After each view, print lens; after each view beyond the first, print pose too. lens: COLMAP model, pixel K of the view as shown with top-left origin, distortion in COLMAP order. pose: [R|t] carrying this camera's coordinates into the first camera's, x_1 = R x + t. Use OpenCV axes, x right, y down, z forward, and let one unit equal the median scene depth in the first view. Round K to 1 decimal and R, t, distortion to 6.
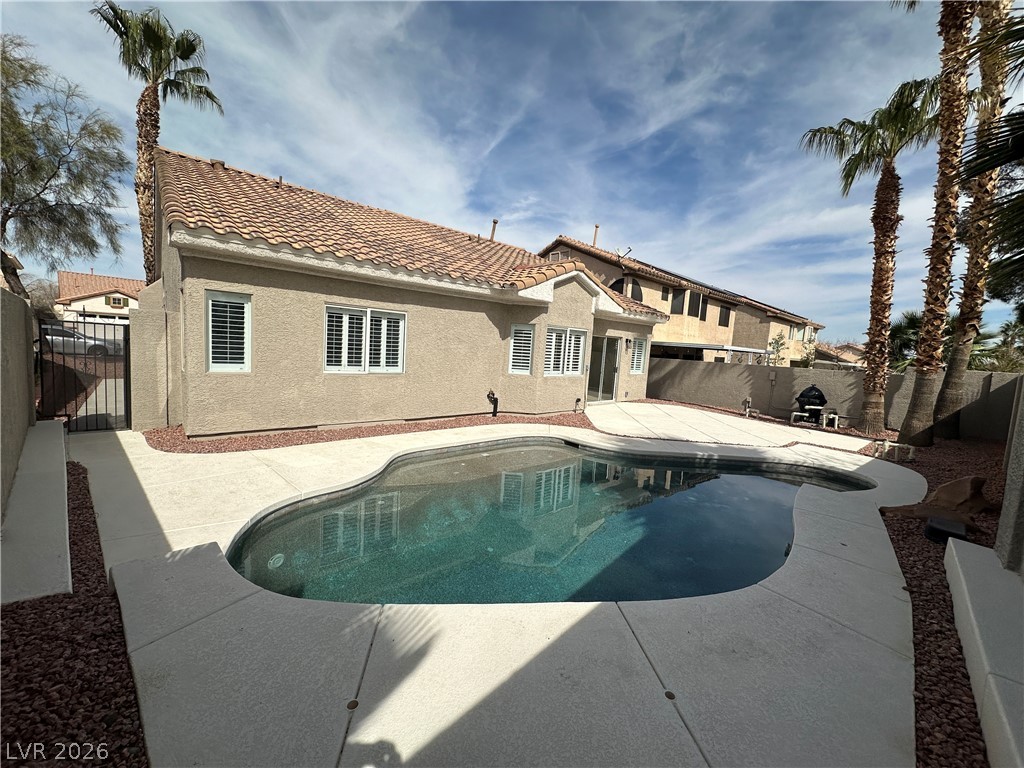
lens RADIAL K [[405.8, 0, 514.3], [0, 405.8, 383.1], [0, 0, 1]] dist [-0.006304, 0.001081]
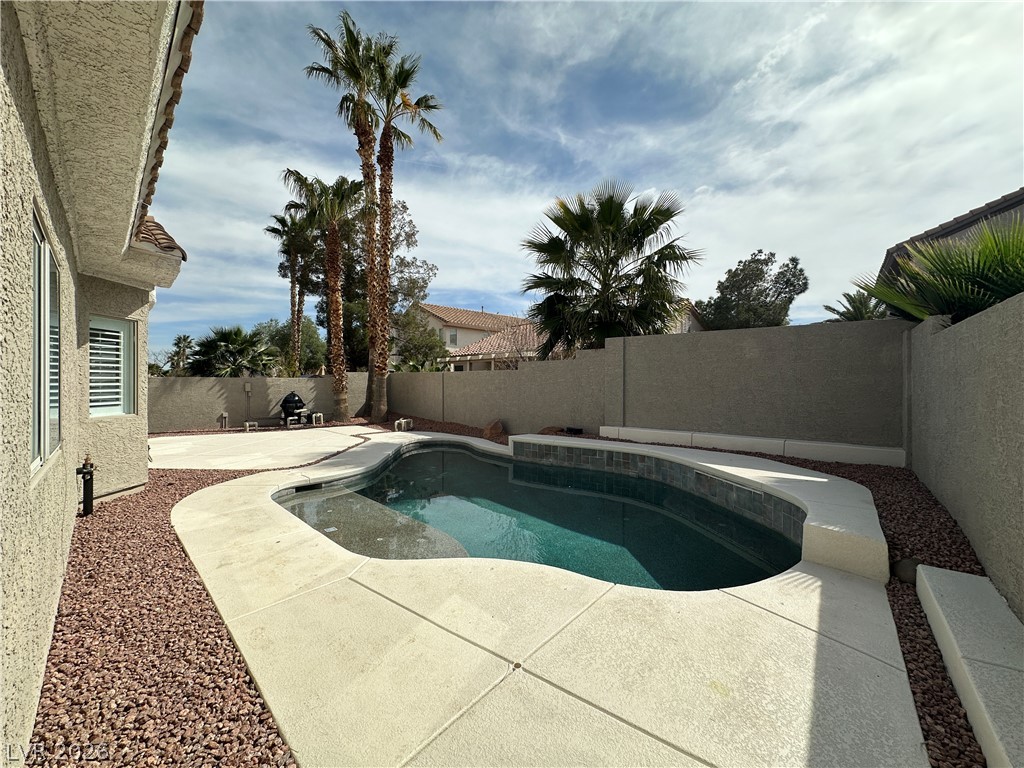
lens RADIAL K [[405.8, 0, 509.2], [0, 405.8, 382.7], [0, 0, 1]] dist [-0.006304, 0.001081]
pose [[-0.059109, -0.066756, 0.996017, -0.444238], [0.088597, 0.993473, 0.071843, -0.048331], [-0.994312, 0.092491, -0.052809, 0.450370]]
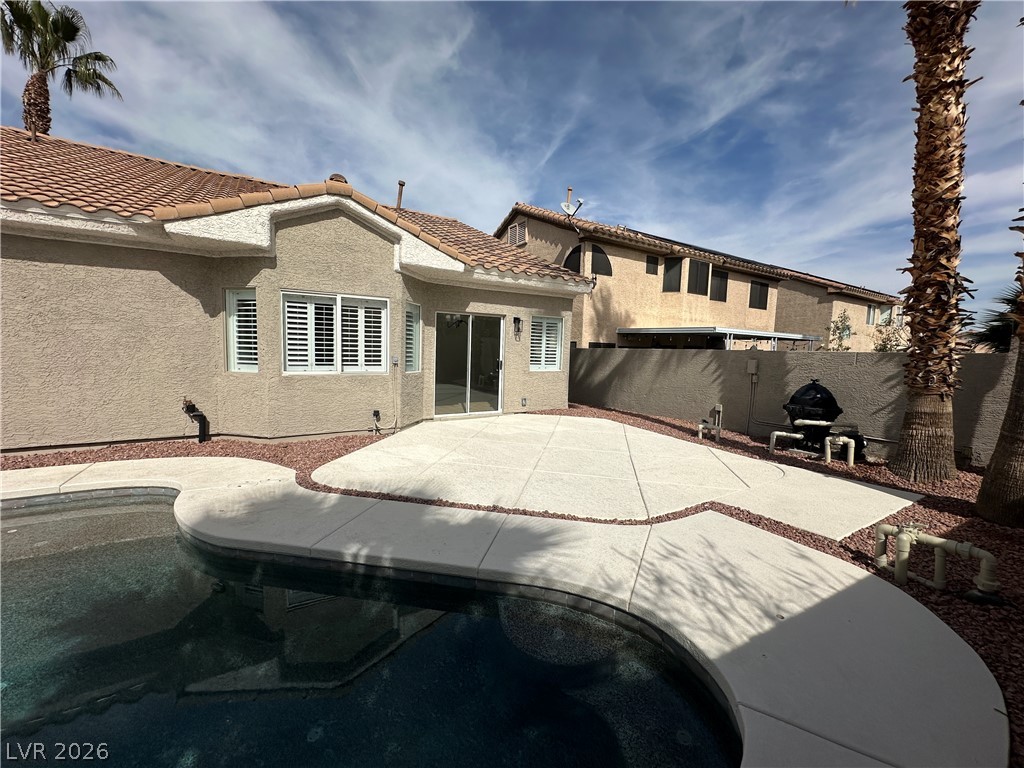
lens RADIAL K [[405.8, 0, 514.8], [0, 405.8, 382.8], [0, 0, 1]] dist [-0.006304, 0.001081]
pose [[0.984362, -0.021903, -0.174793, 0.445767], [0.018470, 0.999604, -0.021243, 0.012005], [0.175189, 0.017683, 0.984376, 0.405690]]
